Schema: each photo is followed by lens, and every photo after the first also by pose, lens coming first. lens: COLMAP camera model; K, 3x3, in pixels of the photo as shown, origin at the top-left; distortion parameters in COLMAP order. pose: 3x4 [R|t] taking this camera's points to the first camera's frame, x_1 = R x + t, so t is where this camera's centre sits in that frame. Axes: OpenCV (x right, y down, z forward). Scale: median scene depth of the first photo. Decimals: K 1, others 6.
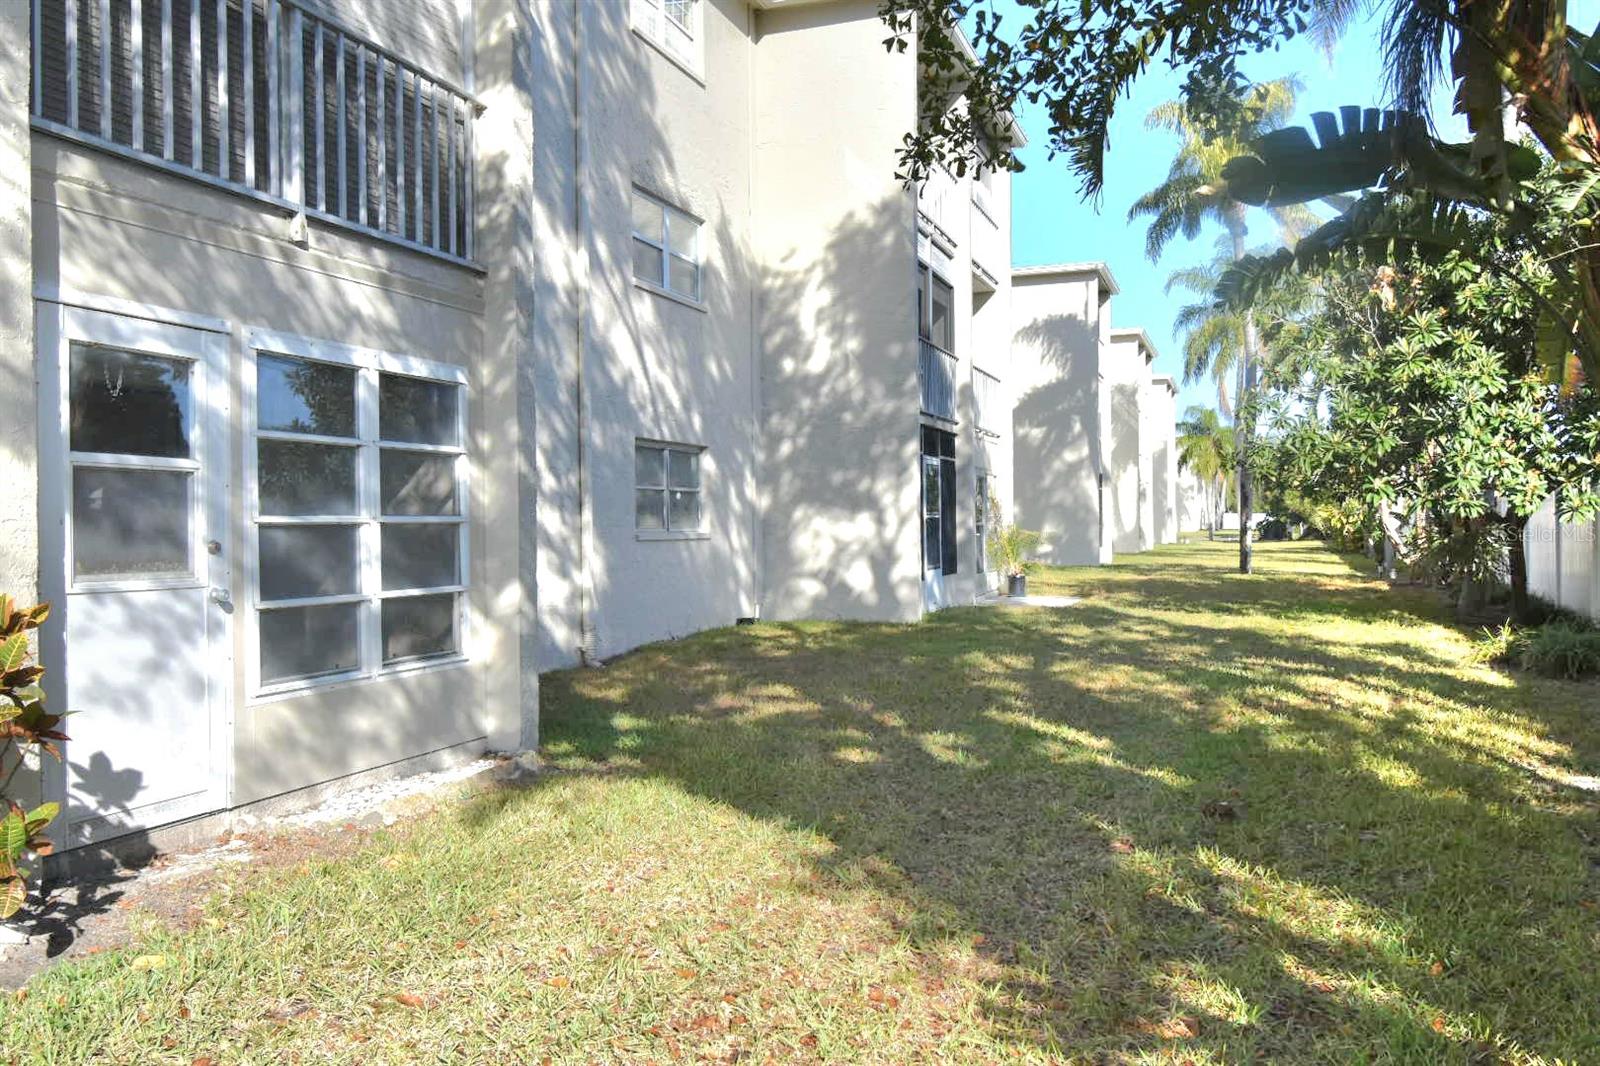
lens RADIAL K [[1320.6, 0, 800.0], [0, 1320.6, 533.0], [0, 0, 1]] dist [0.032609, -0.079040]
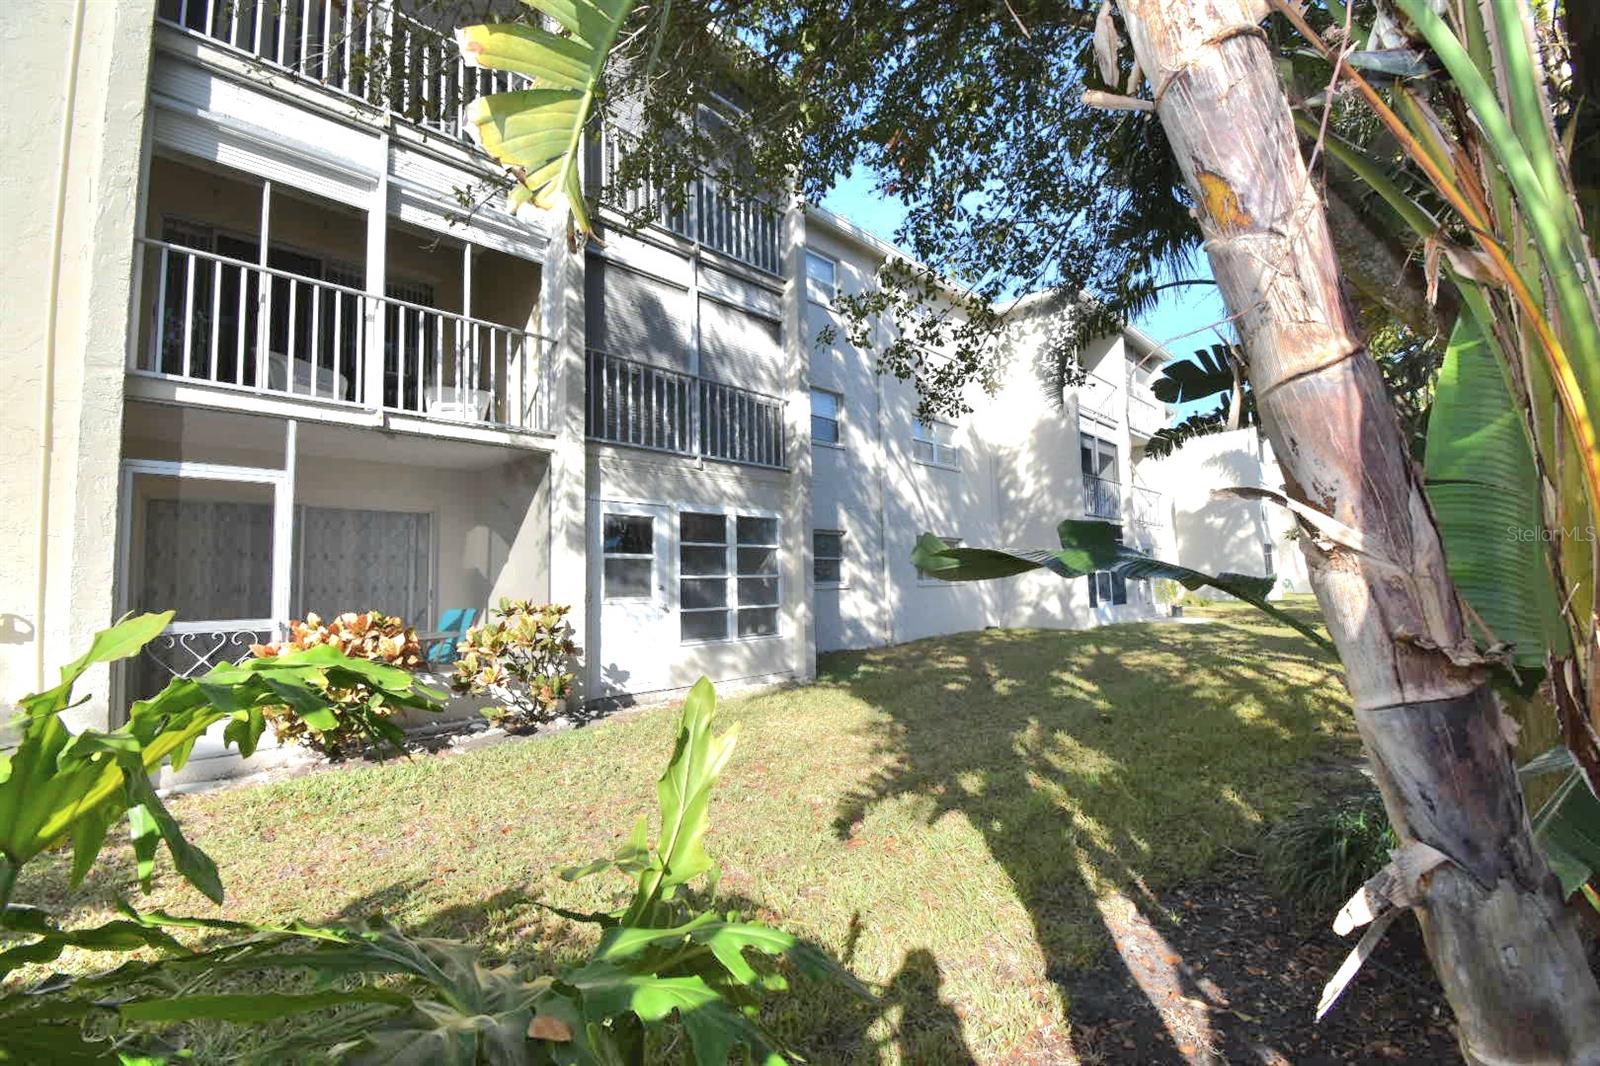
lens RADIAL K [[703.6, 0, 806.3], [0, 703.6, 530.3], [0, 0, 1]] dist [0.021054, -0.025320]
pose [[0.918475, -0.037885, -0.393661, 0.317665], [0.007874, 0.996956, -0.077573, 0.007116], [0.395402, 0.068149, 0.915977, -0.144339]]
